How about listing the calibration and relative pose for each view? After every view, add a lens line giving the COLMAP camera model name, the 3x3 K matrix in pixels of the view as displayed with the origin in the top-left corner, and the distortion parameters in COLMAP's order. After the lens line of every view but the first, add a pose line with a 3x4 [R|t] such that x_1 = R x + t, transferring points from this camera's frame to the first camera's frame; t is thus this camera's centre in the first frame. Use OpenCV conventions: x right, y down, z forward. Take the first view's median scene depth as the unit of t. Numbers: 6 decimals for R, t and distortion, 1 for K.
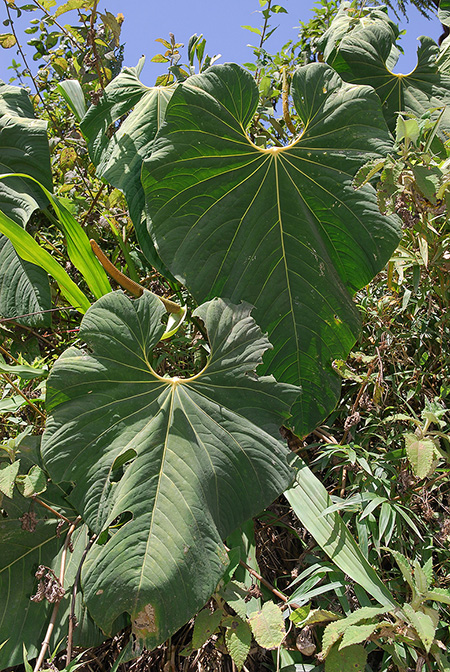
lens RADIAL K [[773.5, 0, 225.0], [0, 773.5, 336.0], [0, 0, 1]] dist [0.030470, 0.014436]
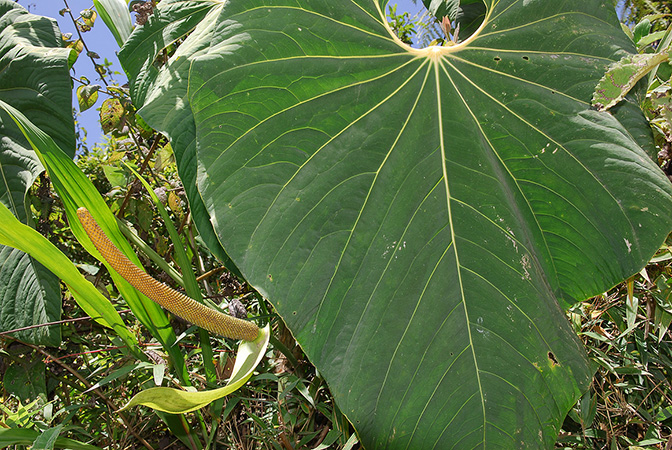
lens RADIAL K [[627.5, 0, 336.0], [0, 627.5, 225.0], [0, 0, 1]] dist [0.098307, 0.008970]
pose [[0.998051, 0.008470, 0.061831, -0.033159], [-0.000405, 0.991605, -0.129301, -0.058197], [-0.062407, 0.129024, 0.989676, 0.570243]]
